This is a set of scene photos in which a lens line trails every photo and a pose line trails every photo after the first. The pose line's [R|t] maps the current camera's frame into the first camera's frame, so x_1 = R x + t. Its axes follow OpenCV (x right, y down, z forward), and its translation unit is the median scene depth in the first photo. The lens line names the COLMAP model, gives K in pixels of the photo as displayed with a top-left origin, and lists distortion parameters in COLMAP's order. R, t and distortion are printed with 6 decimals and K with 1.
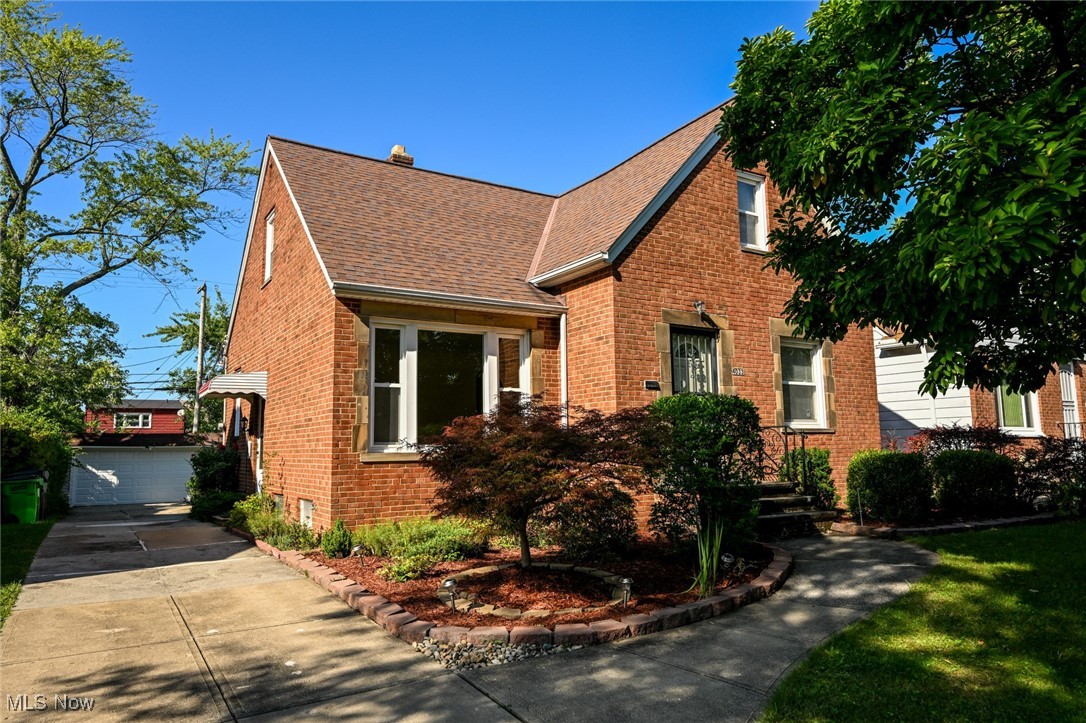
lens RADIAL K [[725.8, 0, 538.3], [0, 725.8, 357.6], [0, 0, 1]] dist [0.000469, 0.005053]
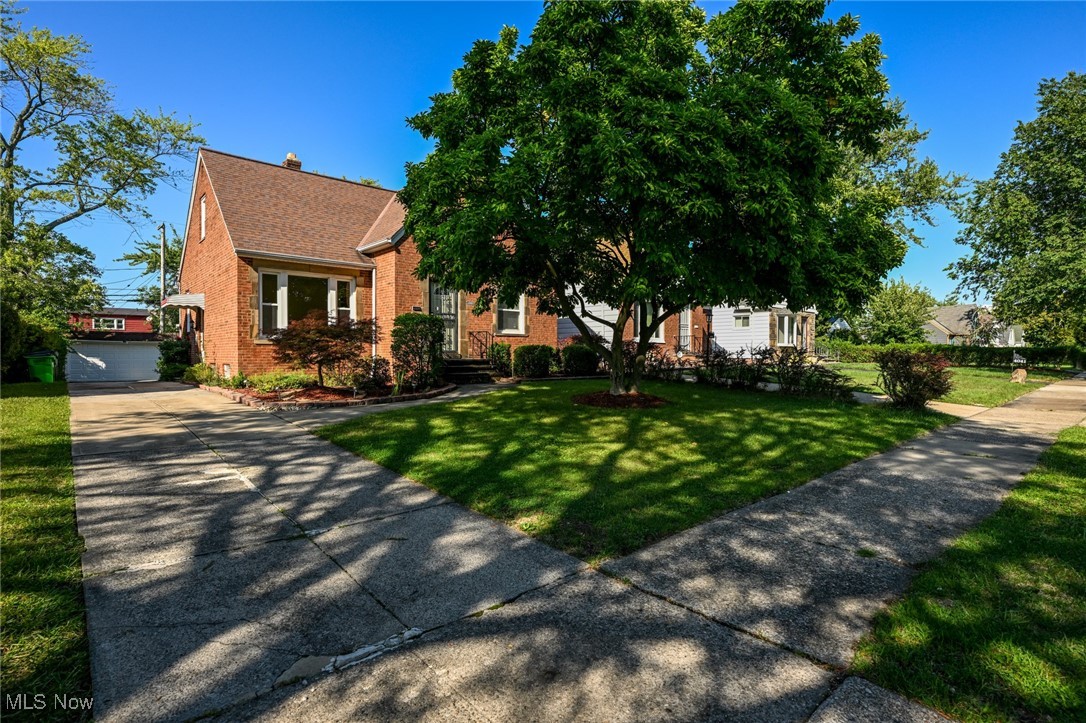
lens RADIAL K [[549.5, 0, 548.0], [0, 549.5, 362.5], [0, 0, 1]] dist [0.003280, 0.000583]
pose [[0.985242, 0.013807, 0.170612, 0.203157], [-0.036999, 0.990356, 0.133511, -0.023183], [-0.167123, -0.137853, 0.976251, -0.419259]]
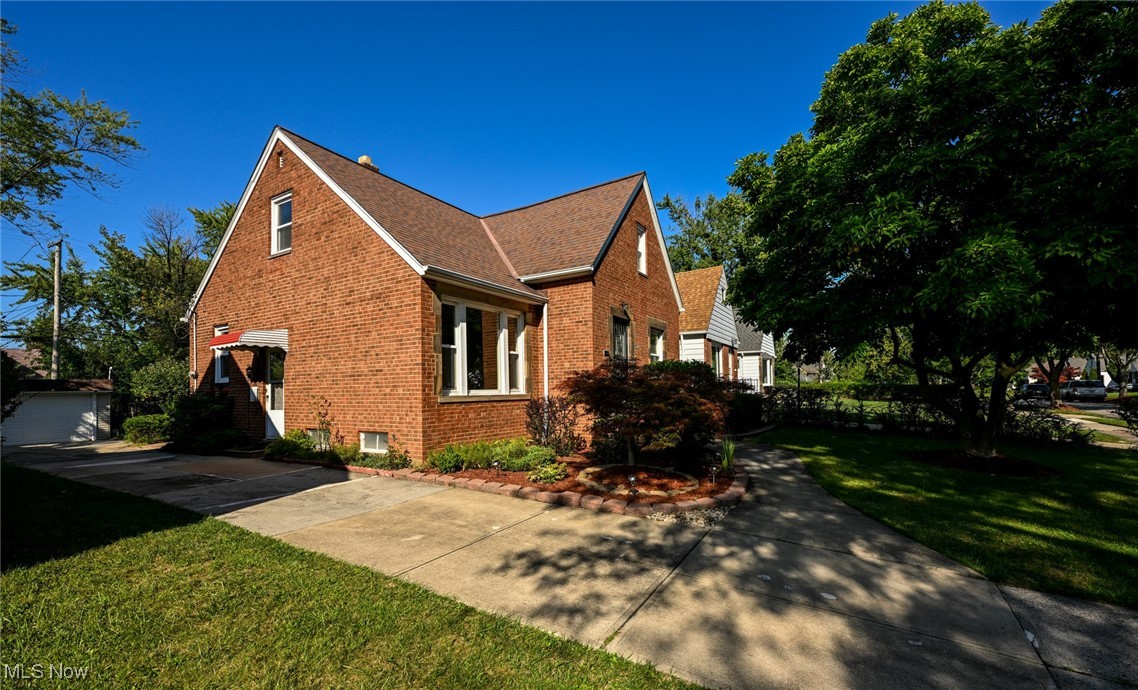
lens RADIAL K [[478.6, 0, 564.0], [0, 478.6, 377.9], [0, 0, 1]] dist [0.002157, 0.000482]
pose [[0.891017, 0.011914, 0.453814, -0.323476], [-0.053947, 0.995351, 0.079788, 0.010622], [-0.450754, -0.095574, 0.887517, 0.079588]]
